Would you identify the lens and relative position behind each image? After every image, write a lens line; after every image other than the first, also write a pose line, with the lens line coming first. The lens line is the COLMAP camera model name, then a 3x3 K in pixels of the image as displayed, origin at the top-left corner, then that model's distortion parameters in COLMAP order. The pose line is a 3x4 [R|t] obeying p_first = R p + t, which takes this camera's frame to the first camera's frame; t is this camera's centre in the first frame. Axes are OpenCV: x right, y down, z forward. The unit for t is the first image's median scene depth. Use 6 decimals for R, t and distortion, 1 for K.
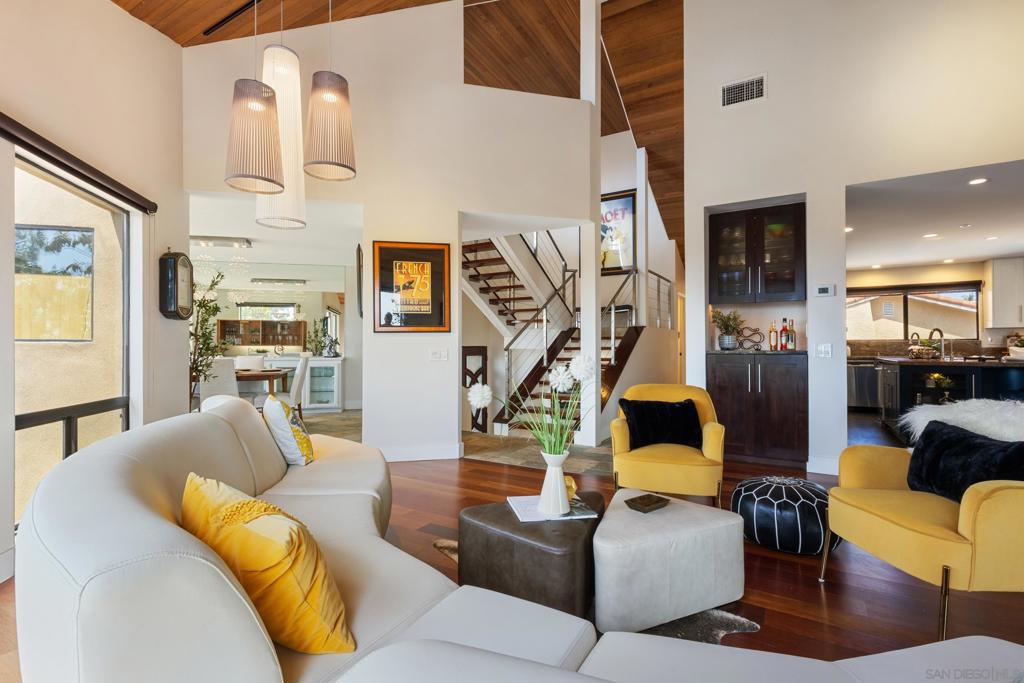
lens RADIAL K [[477.7, 0, 516.9], [0, 477.7, 345.9], [0, 0, 1]] dist [0.011288, 0.000132]
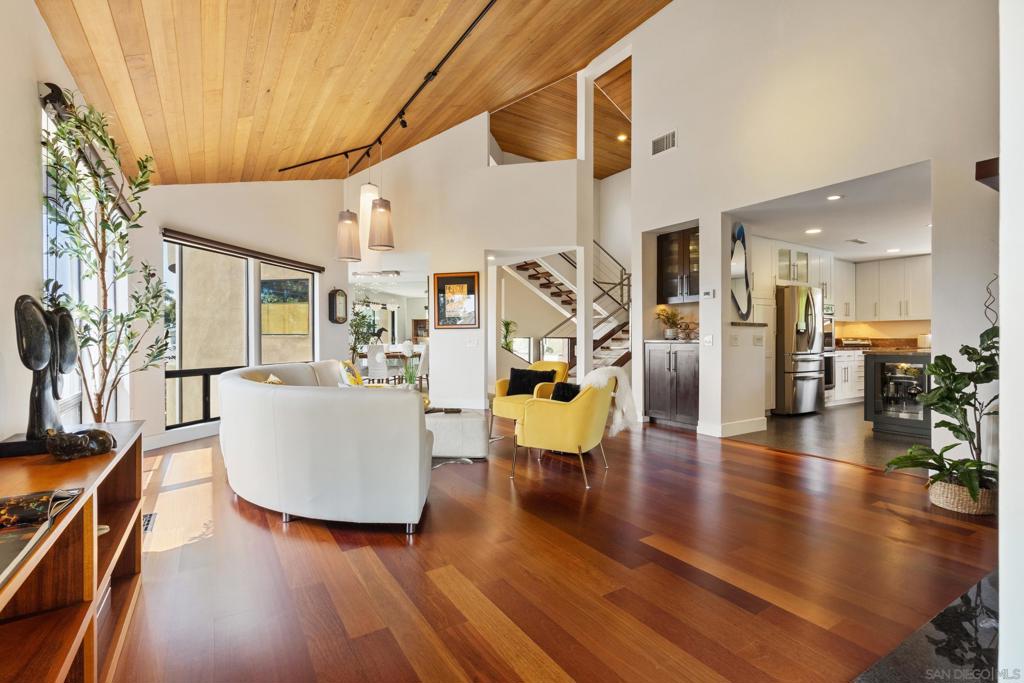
lens RADIAL K [[477.7, 0, 503.1], [0, 477.7, 343.4], [0, 0, 1]] dist [0.011288, 0.000132]
pose [[0.890627, 0.004962, -0.454707, 0.718052], [0.001740, 0.999896, 0.014321, -0.001726], [0.454731, -0.013546, 0.890526, -0.394770]]
